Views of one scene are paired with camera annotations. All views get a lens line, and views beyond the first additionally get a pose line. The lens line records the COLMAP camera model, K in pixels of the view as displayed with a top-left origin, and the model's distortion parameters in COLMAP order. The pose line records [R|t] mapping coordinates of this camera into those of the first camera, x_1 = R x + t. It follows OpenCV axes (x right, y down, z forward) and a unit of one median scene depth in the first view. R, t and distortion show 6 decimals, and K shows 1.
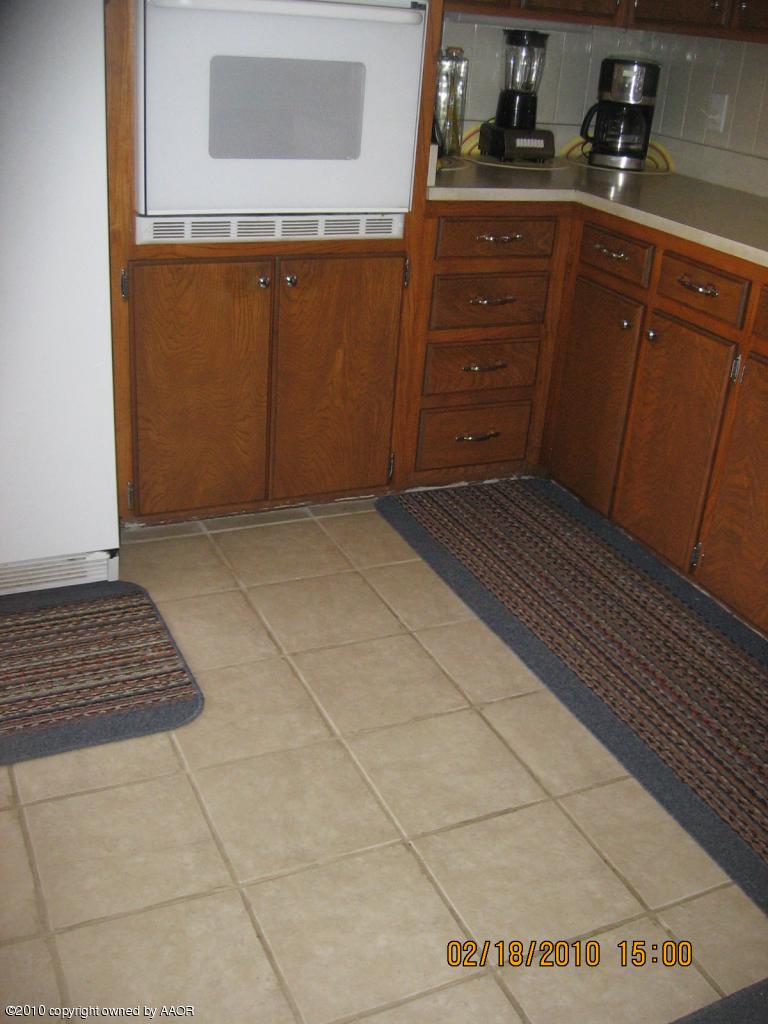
lens RADIAL K [[1094.6, 0, 382.6], [0, 1094.6, 515.6], [0, 0, 1]] dist [-0.108274, 0.000000]
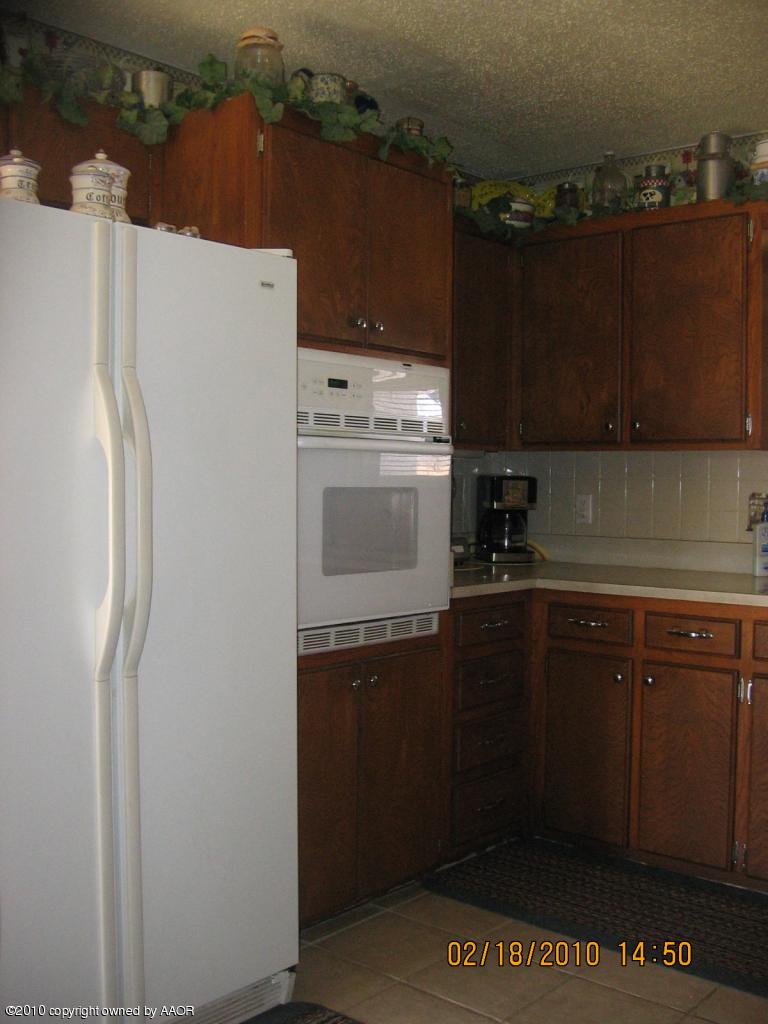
lens RADIAL K [[1094.6, 0, 392.5], [0, 1094.6, 522.2], [0, 0, 1]] dist [-0.108274, 0.000000]
pose [[0.908964, -0.083145, 0.408500, -0.487999], [0.231261, 0.915872, -0.328172, 0.002467], [-0.346848, 0.392767, 0.851722, -0.002874]]
